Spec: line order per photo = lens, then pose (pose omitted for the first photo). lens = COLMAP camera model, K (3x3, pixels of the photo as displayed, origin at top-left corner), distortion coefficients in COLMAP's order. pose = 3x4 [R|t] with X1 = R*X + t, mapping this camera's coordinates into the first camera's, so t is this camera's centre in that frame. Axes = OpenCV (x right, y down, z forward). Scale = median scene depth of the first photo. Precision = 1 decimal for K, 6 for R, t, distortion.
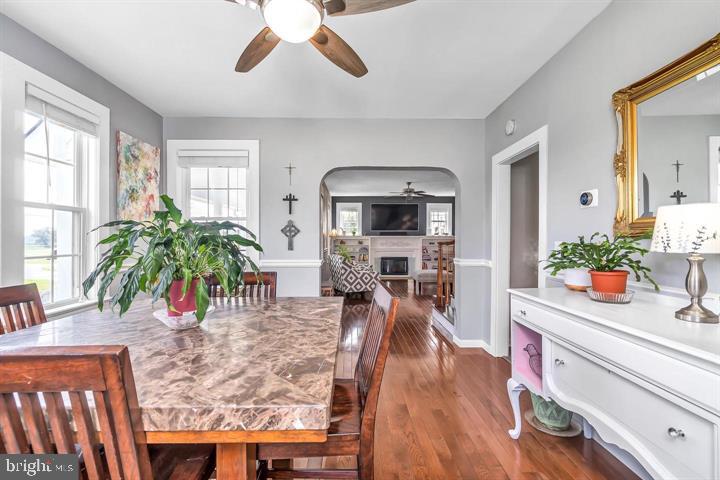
lens RADIAL K [[313.8, 0, 359.0], [0, 313.8, 239.3], [0, 0, 1]] dist [0.001263, 0.000321]
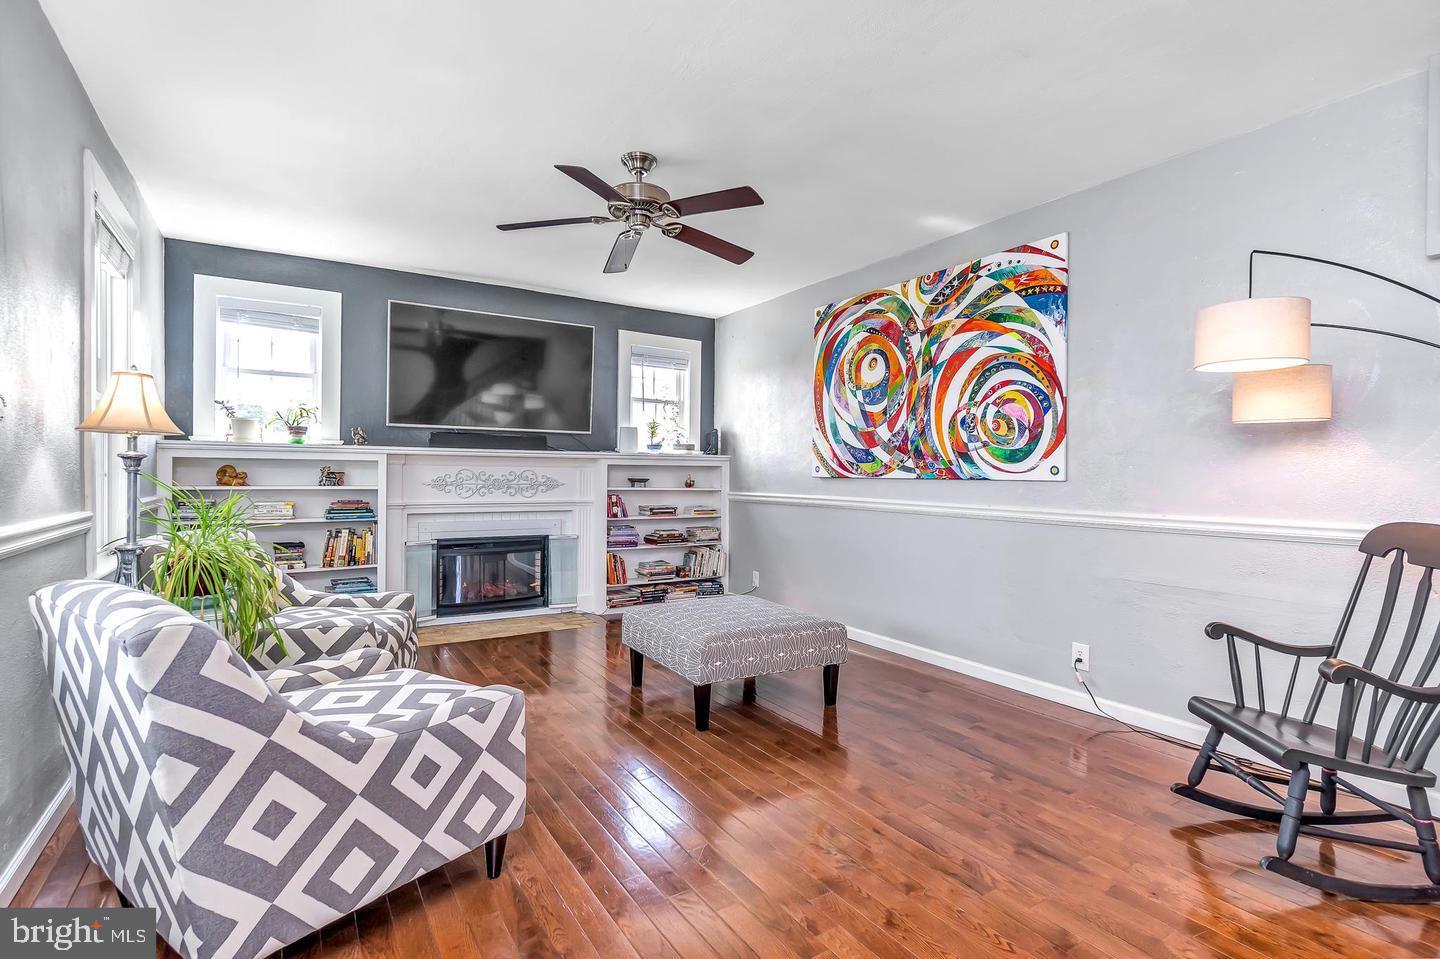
lens RADIAL K [[726.7, 0, 740.8], [0, 726.7, 478.5], [0, 0, 1]] dist [0.003592, 0.000339]
pose [[0.859761, 0.004280, 0.510678, -0.009579], [-0.008732, 0.999942, 0.006320, 0.006038], [-0.510622, -0.009893, 0.859749, 0.432503]]
